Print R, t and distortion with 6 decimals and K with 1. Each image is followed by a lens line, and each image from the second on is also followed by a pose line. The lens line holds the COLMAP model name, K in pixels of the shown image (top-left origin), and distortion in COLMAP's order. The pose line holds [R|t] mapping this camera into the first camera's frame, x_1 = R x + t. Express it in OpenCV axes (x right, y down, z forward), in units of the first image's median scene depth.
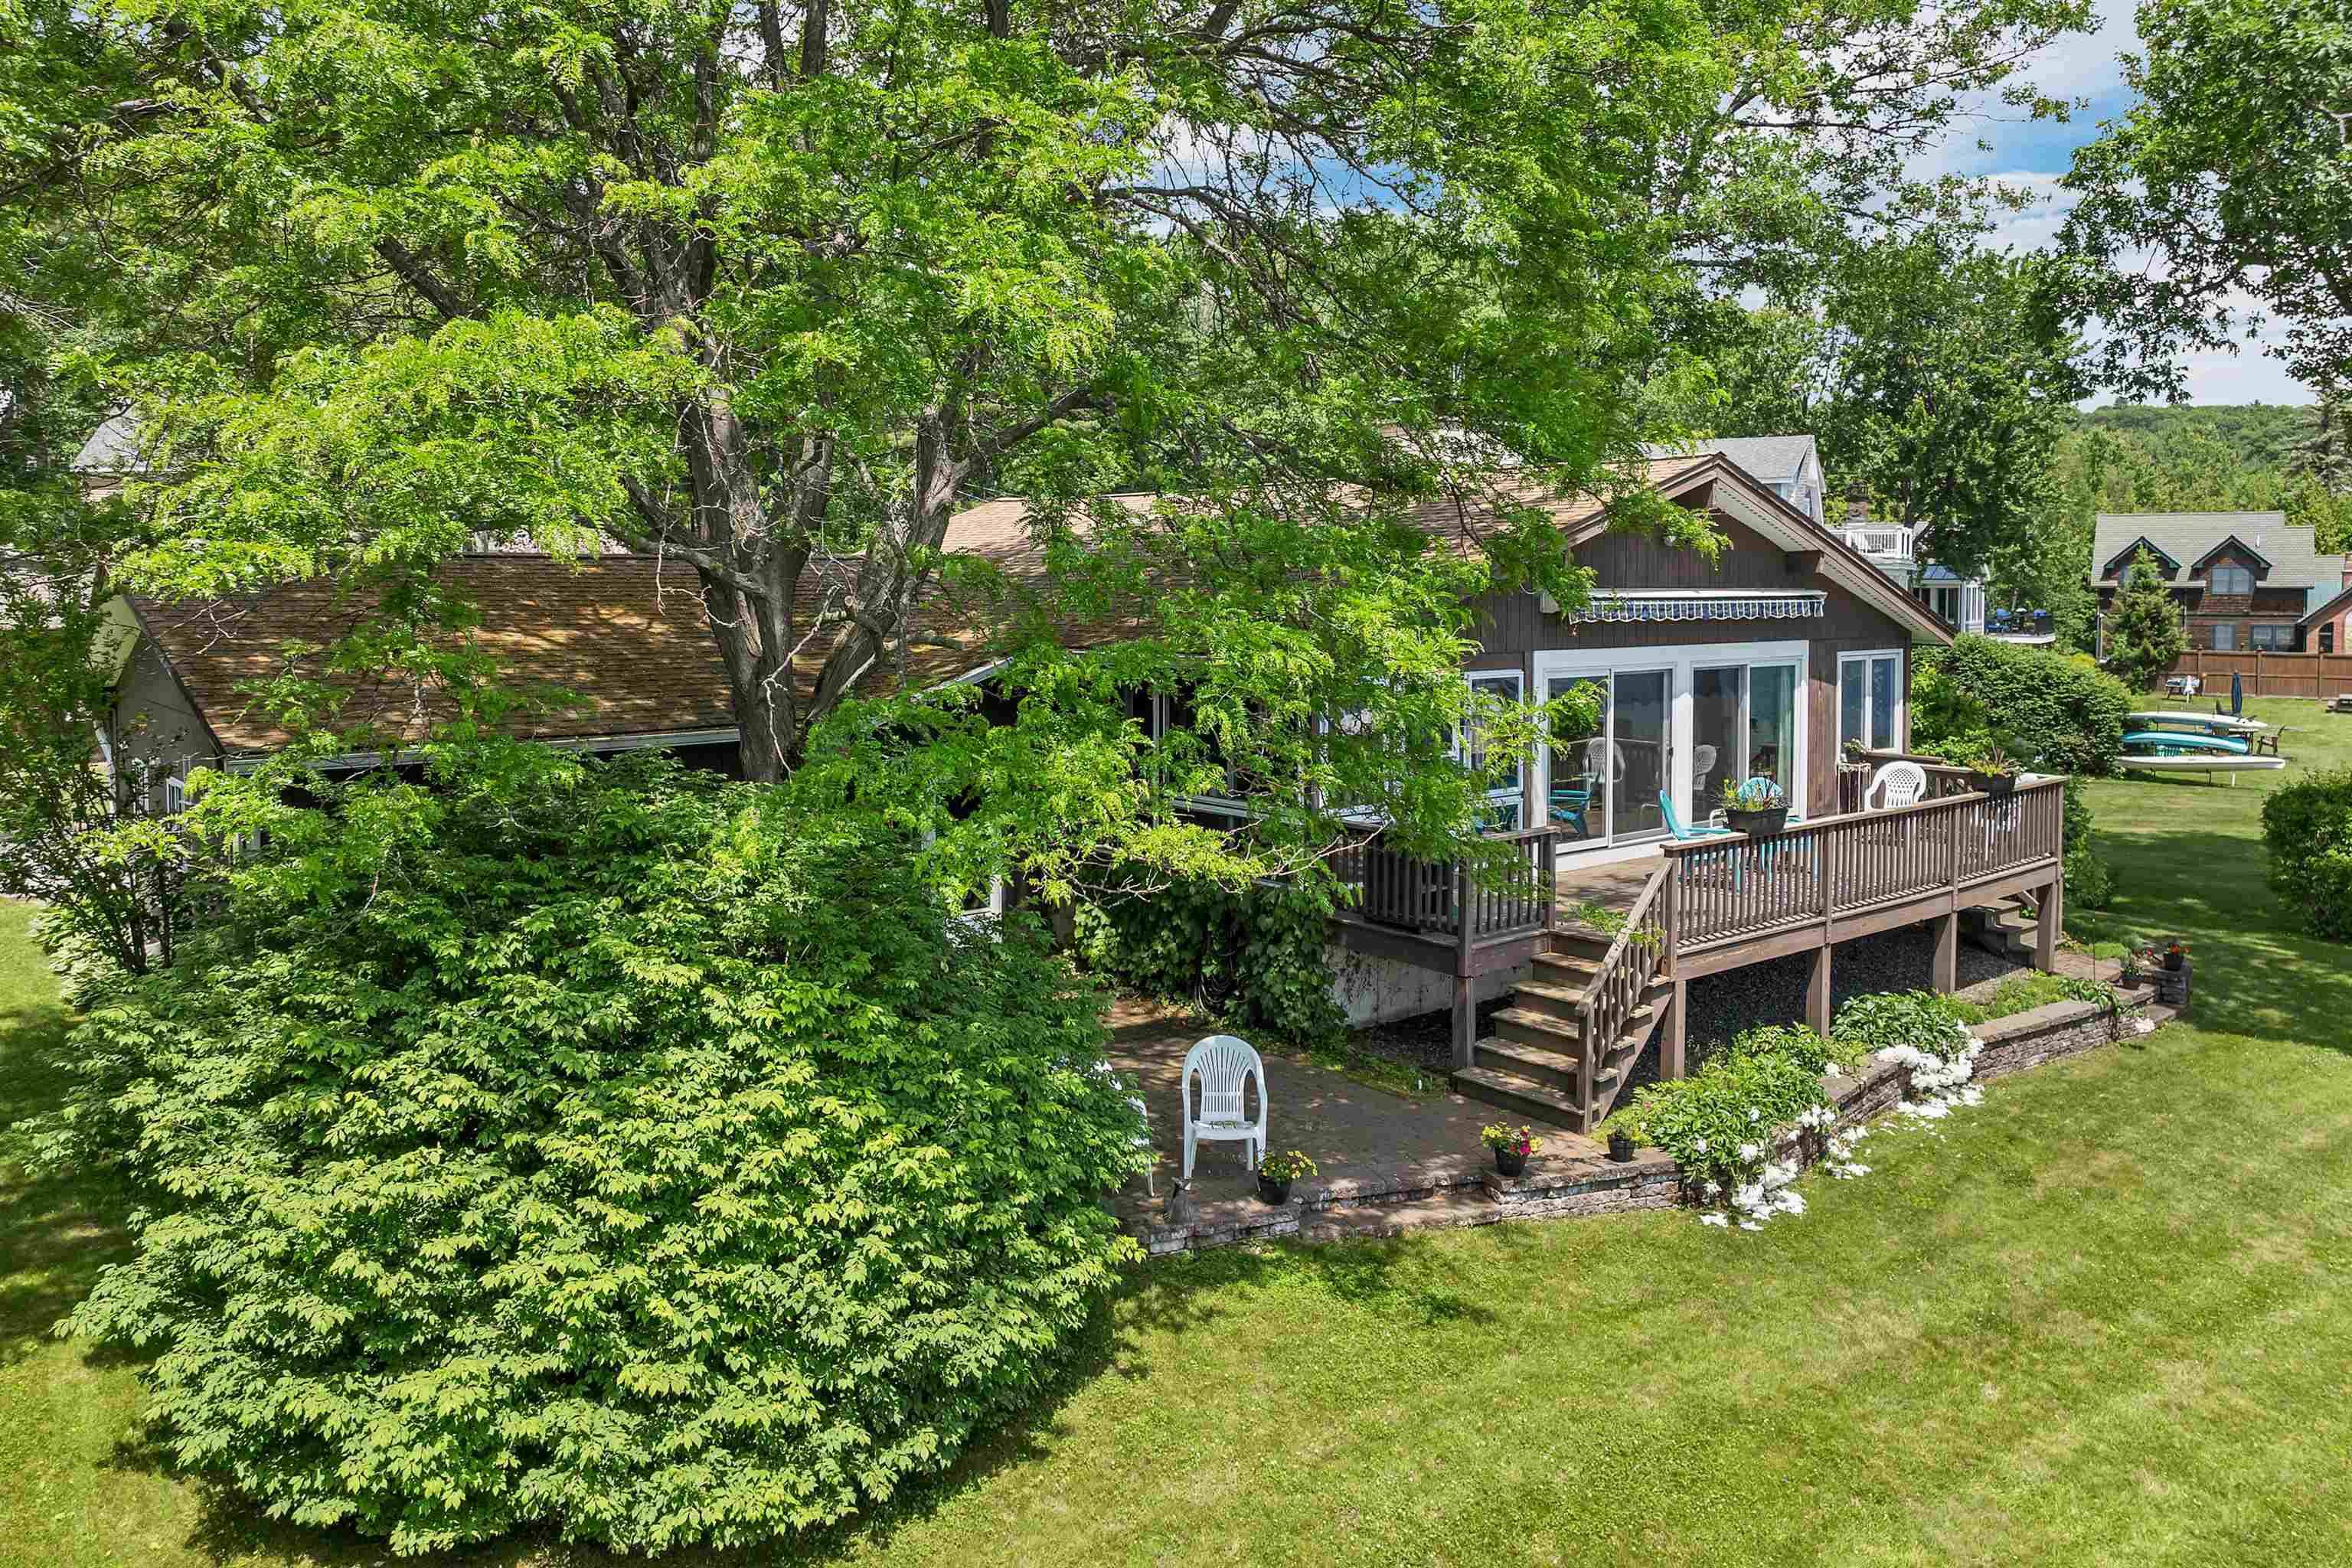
lens RADIAL K [[1717.8, 0, 1177.7], [0, 1717.8, 668.8], [0, 0, 1]] dist [-0.038728, -0.000513]
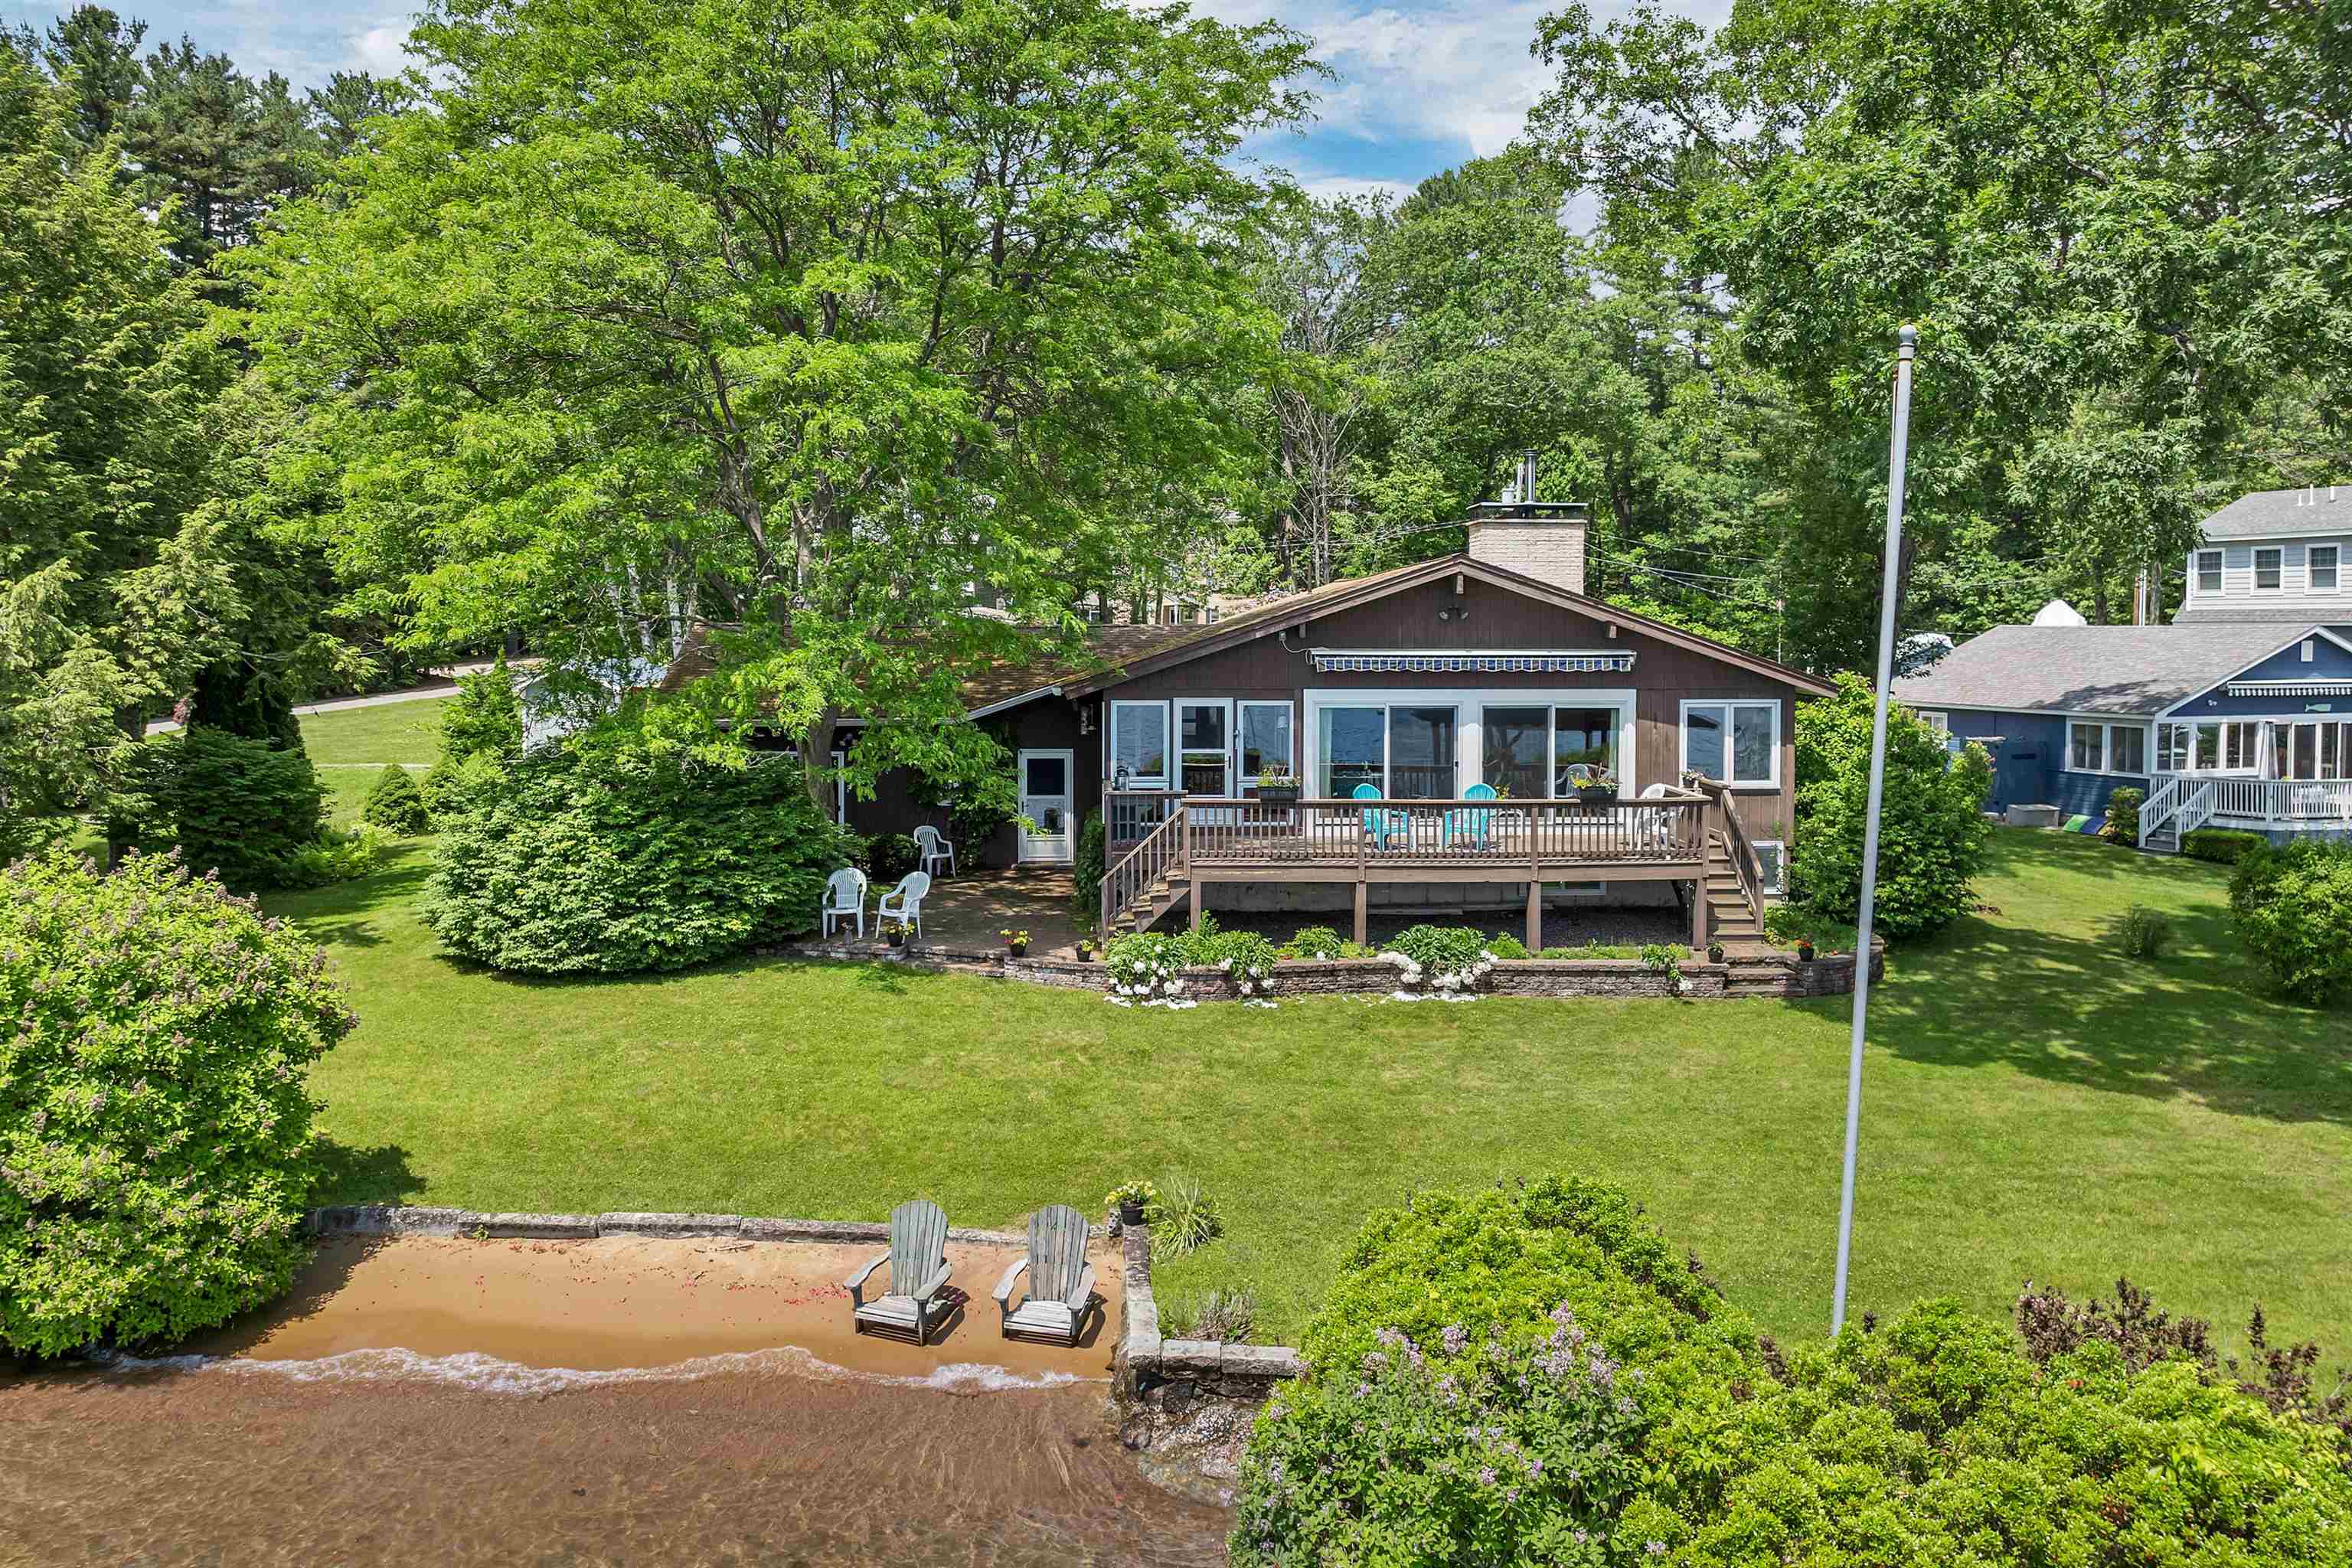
lens RADIAL K [[1717.8, 0, 1181.7], [0, 1717.8, 670.4], [0, 0, 1]] dist [-0.038728, -0.000513]
pose [[0.793509, 0.013742, -0.608403, 0.964714], [-0.031230, 0.999347, -0.018159, 0.003729], [0.607756, 0.033410, 0.793421, -0.267455]]
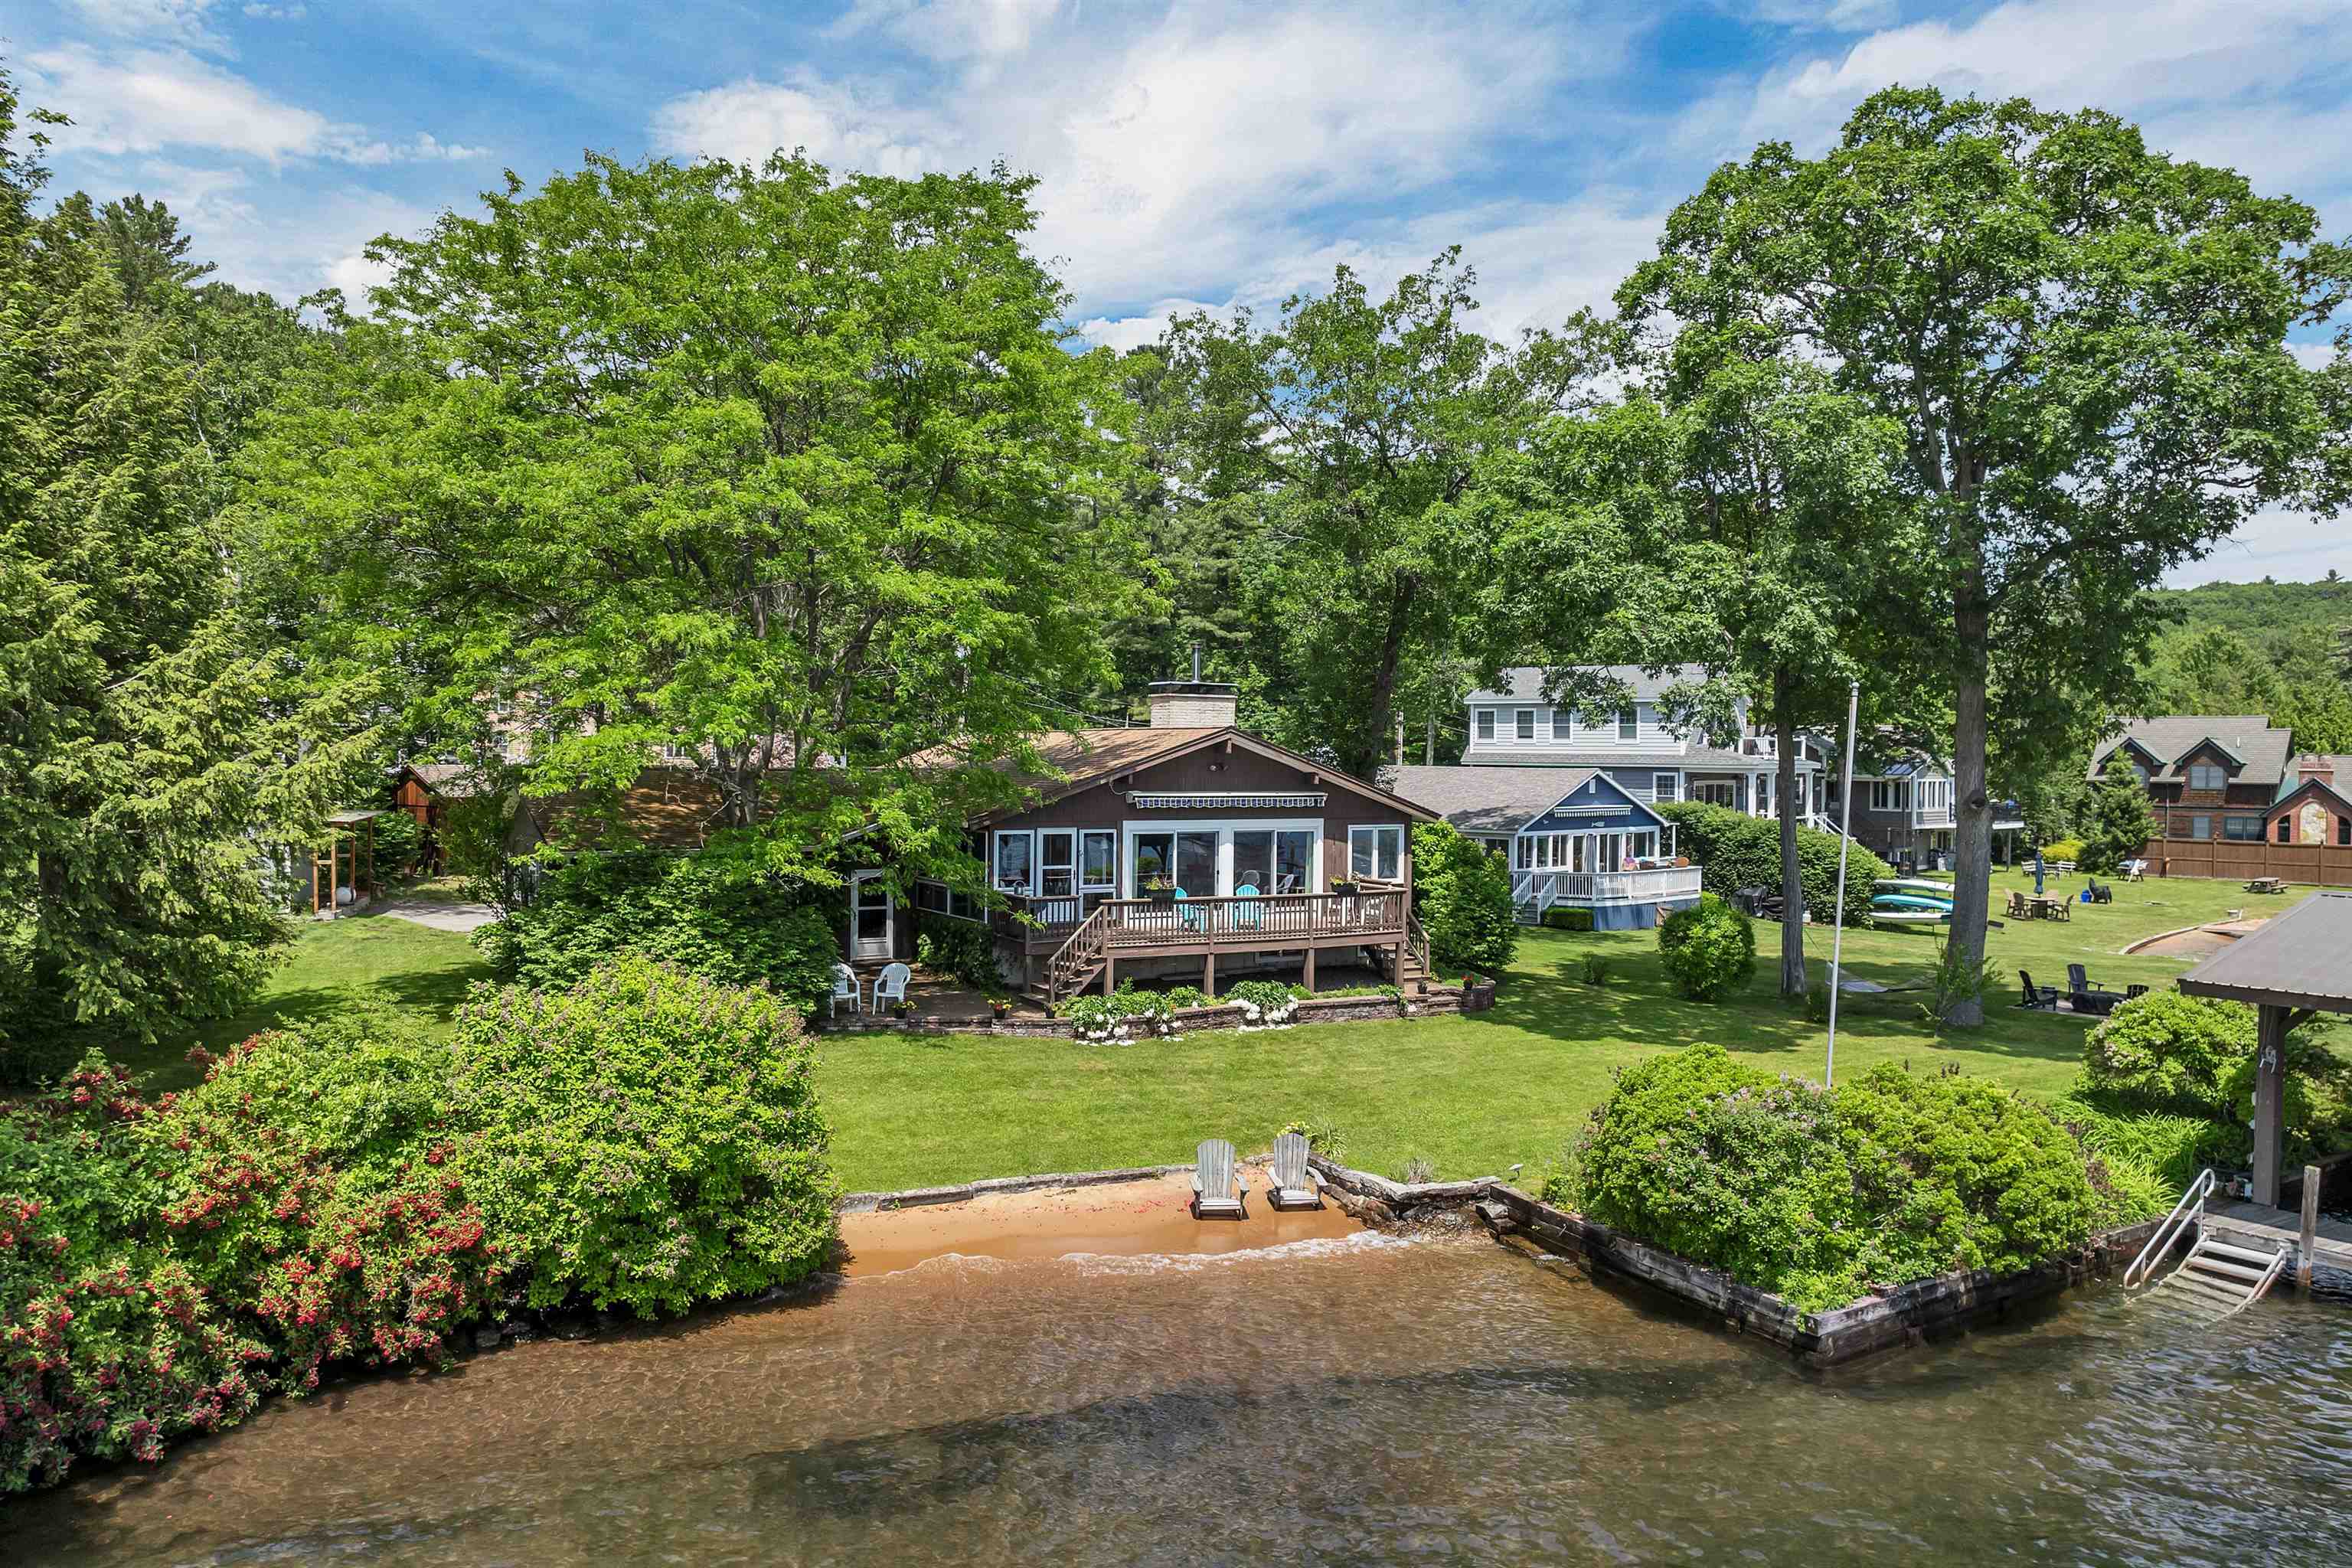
lens RADIAL K [[1717.8, 0, 1193.3], [0, 1717.8, 794.3], [0, 0, 1]] dist [-0.038728, -0.000513]
pose [[0.986175, 0.013869, -0.165128, 0.588824], [-0.018567, 0.999464, -0.026946, 0.011558], [0.164666, 0.029639, 0.985904, -0.995886]]
